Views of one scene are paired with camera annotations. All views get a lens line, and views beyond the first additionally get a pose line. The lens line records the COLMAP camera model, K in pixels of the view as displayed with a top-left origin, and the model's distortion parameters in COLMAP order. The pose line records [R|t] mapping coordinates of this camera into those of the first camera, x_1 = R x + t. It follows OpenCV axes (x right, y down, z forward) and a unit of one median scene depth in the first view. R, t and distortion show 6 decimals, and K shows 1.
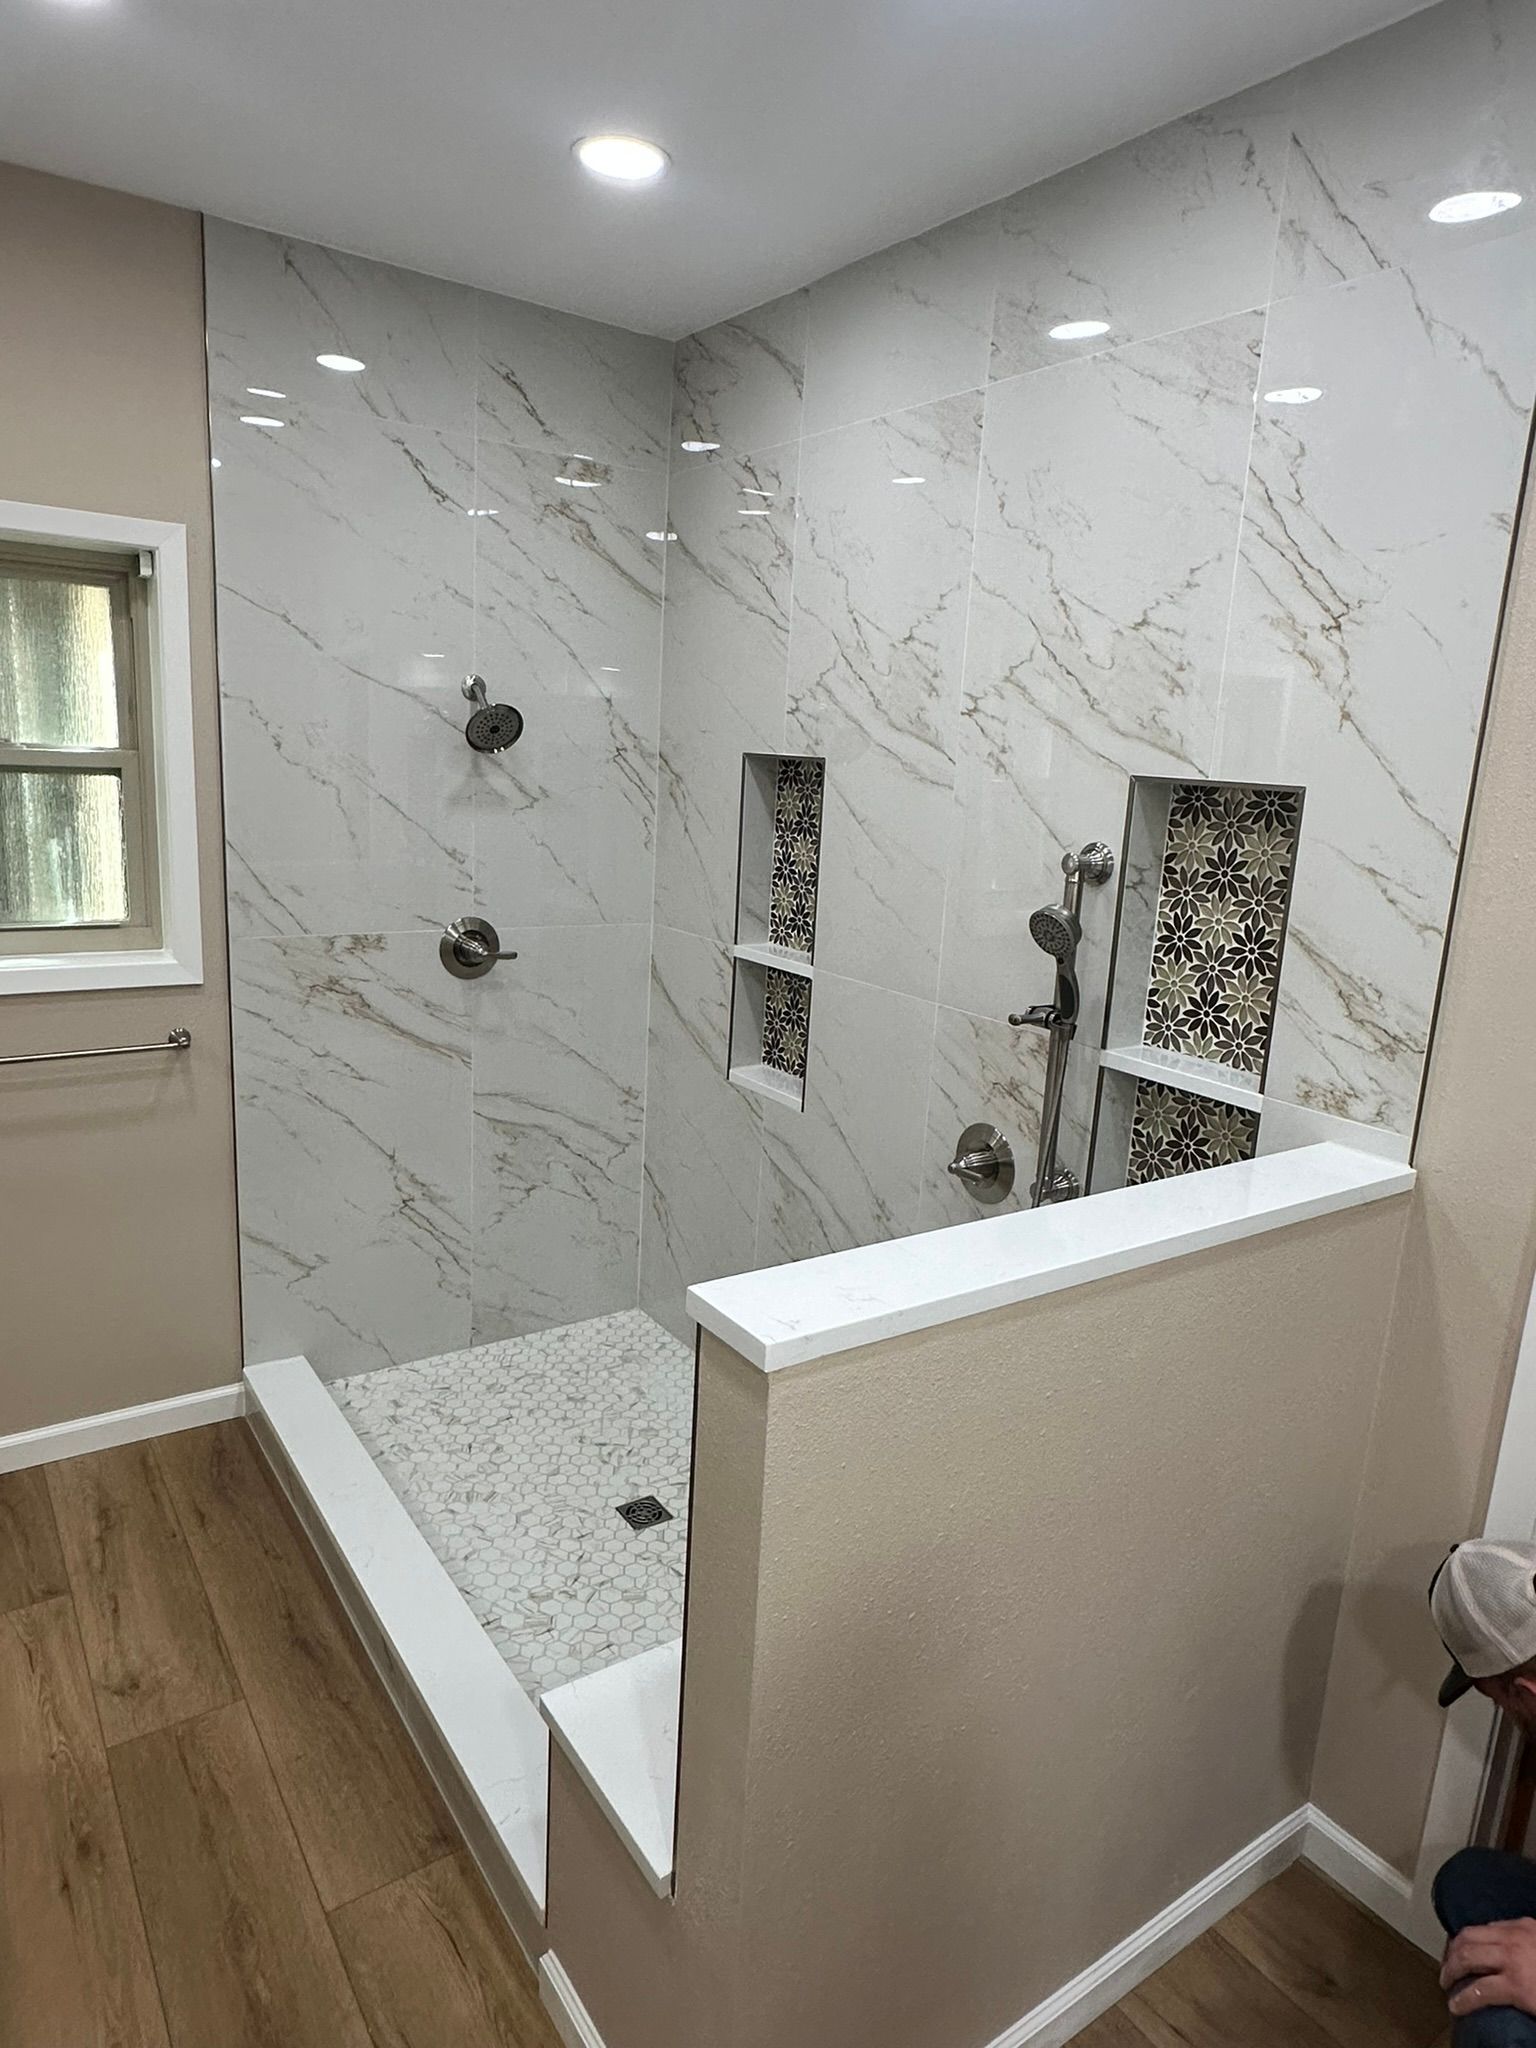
lens RADIAL K [[1250.0, 0, 773.0], [0, 1250.0, 1017.1], [0, 0, 1]] dist [0.003414, 0.002976]
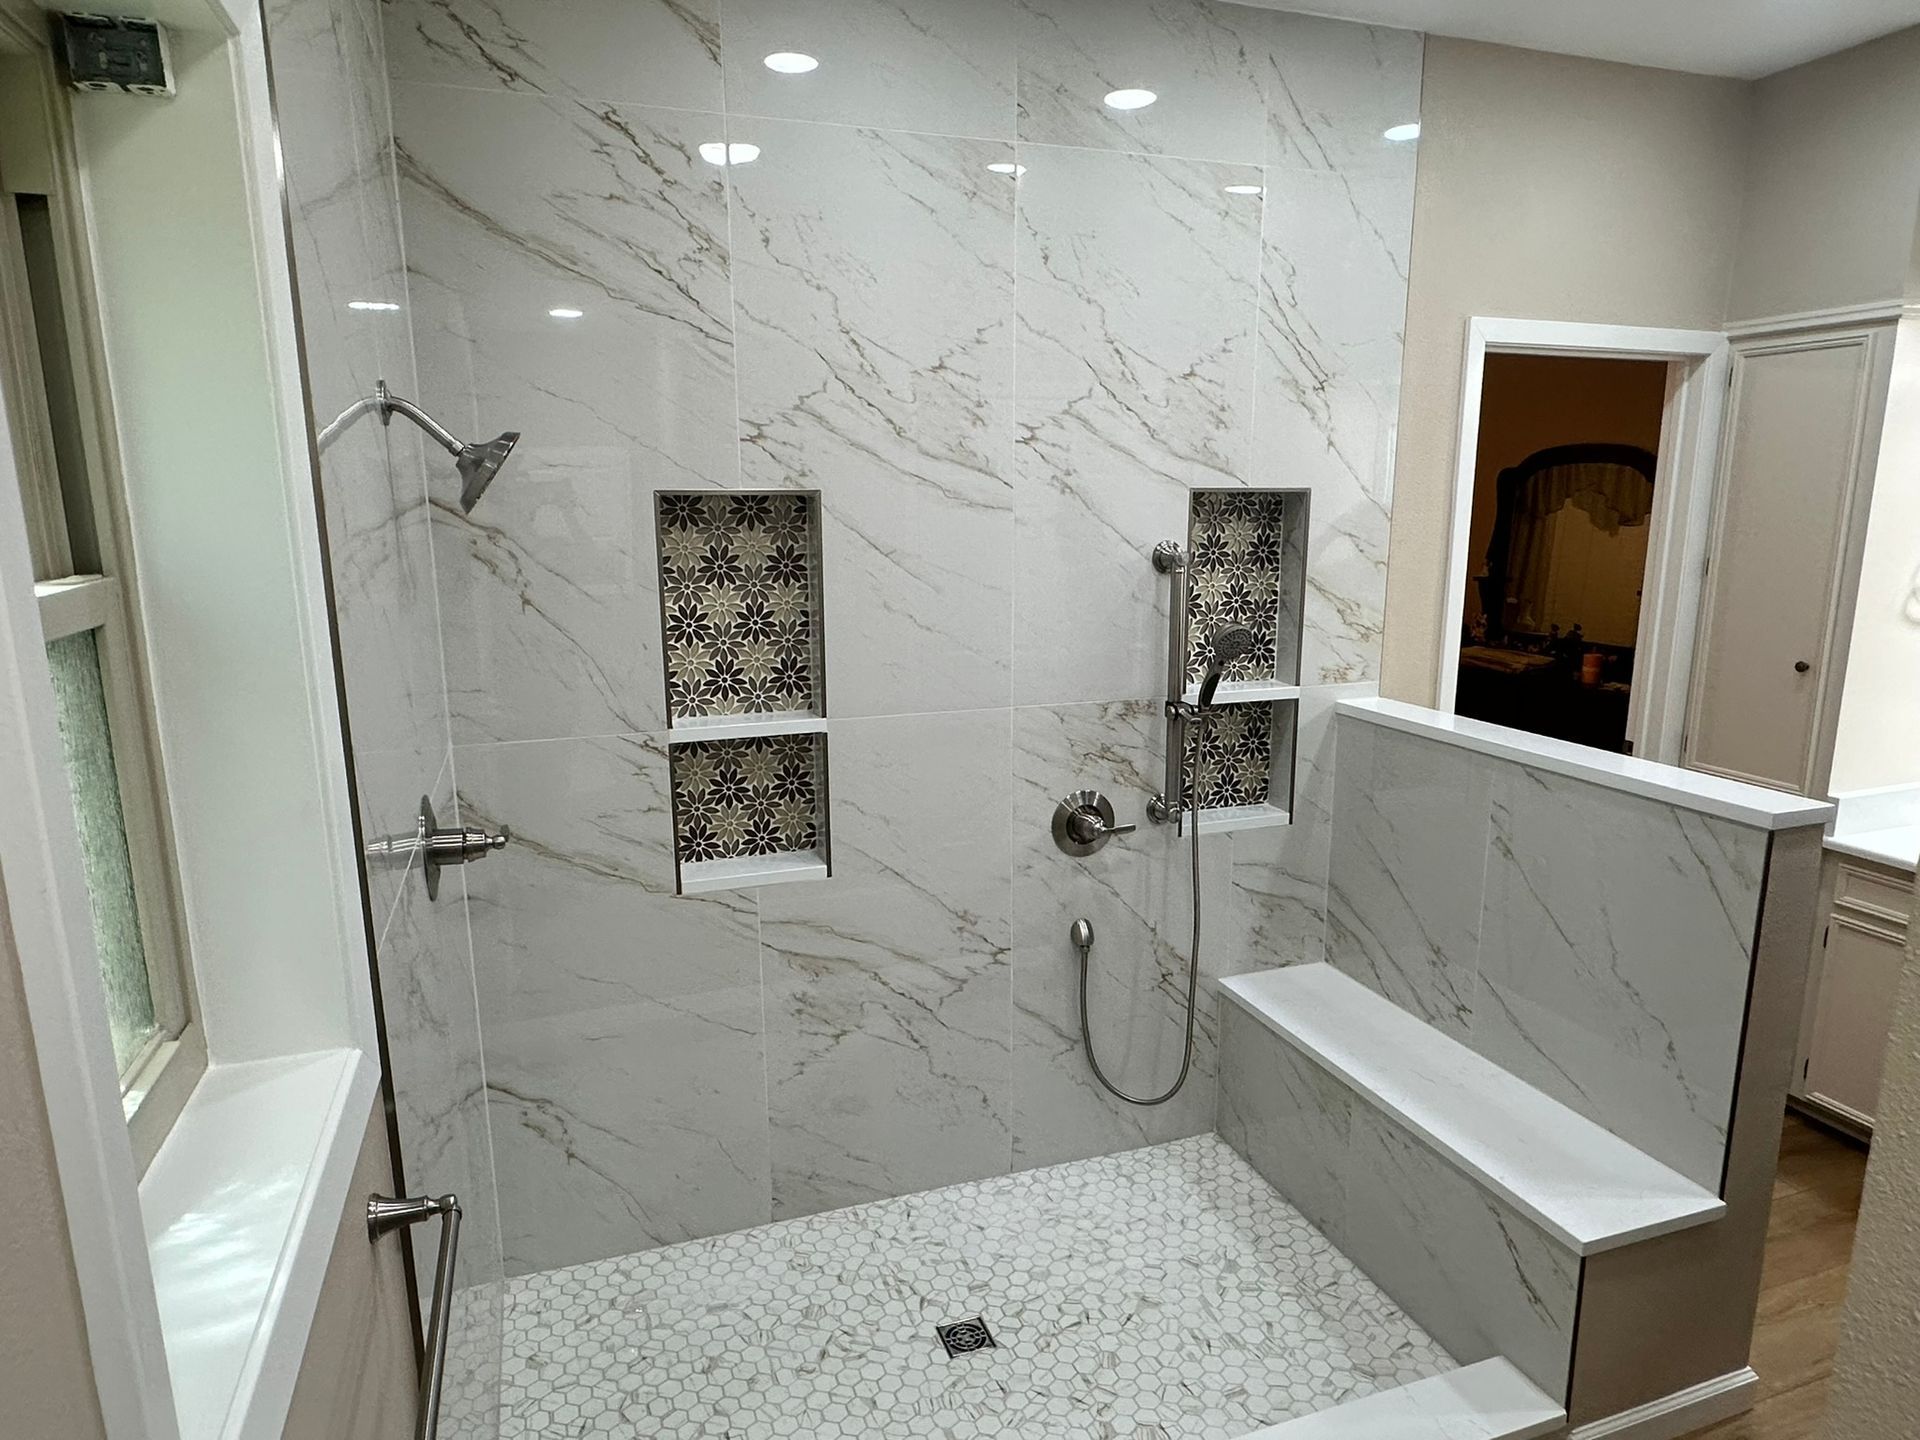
lens RADIAL K [[1171.9, 0, 965.2], [0, 1171.9, 730.0], [0, 0, 1]] dist [0.003414, 0.002976]
pose [[0.266588, -0.251300, 0.930473, -0.894433], [0.218218, 0.956078, 0.195694, -0.214976], [-0.938782, 0.150876, 0.309717, 0.772171]]
